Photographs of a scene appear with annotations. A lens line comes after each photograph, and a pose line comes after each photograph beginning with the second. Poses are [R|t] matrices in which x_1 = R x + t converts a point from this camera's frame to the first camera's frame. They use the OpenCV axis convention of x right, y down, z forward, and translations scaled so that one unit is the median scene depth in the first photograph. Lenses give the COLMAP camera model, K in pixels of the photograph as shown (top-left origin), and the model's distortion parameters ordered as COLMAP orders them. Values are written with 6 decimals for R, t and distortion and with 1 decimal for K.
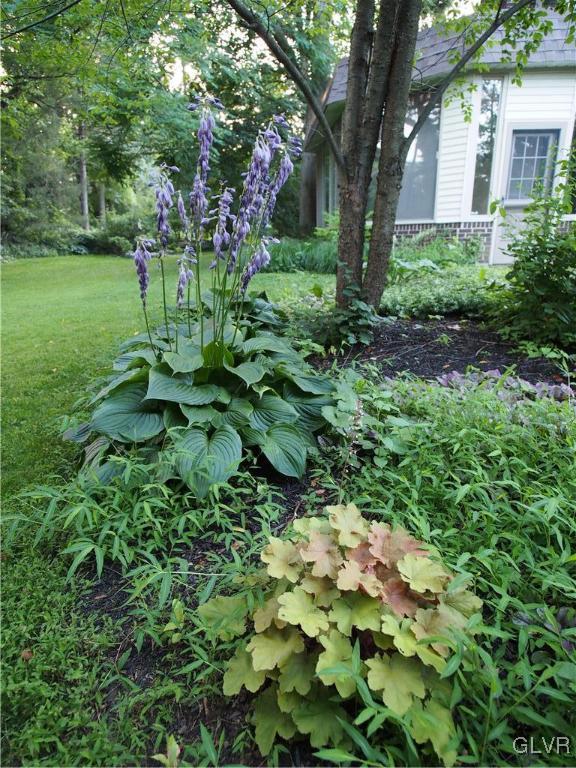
lens RADIAL K [[459.0, 0, 288.0], [0, 459.0, 384.0], [0, 0, 1]] dist [-0.002192, -0.001884]
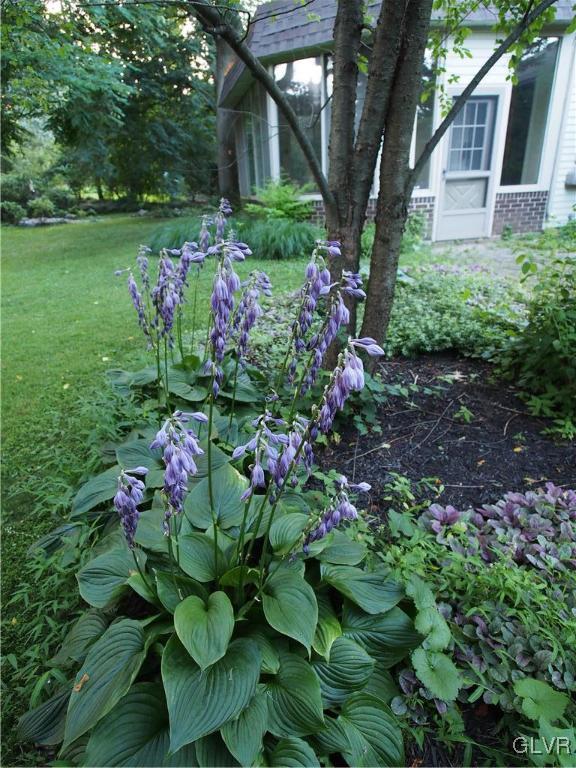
lens RADIAL K [[459.0, 0, 288.0], [0, 459.0, 384.0], [0, 0, 1]] dist [-0.002192, -0.001884]
pose [[0.983647, -0.092506, 0.154537, -0.080266], [0.076394, 0.991305, 0.107137, -0.200303], [-0.163104, -0.093580, 0.982161, 0.164336]]
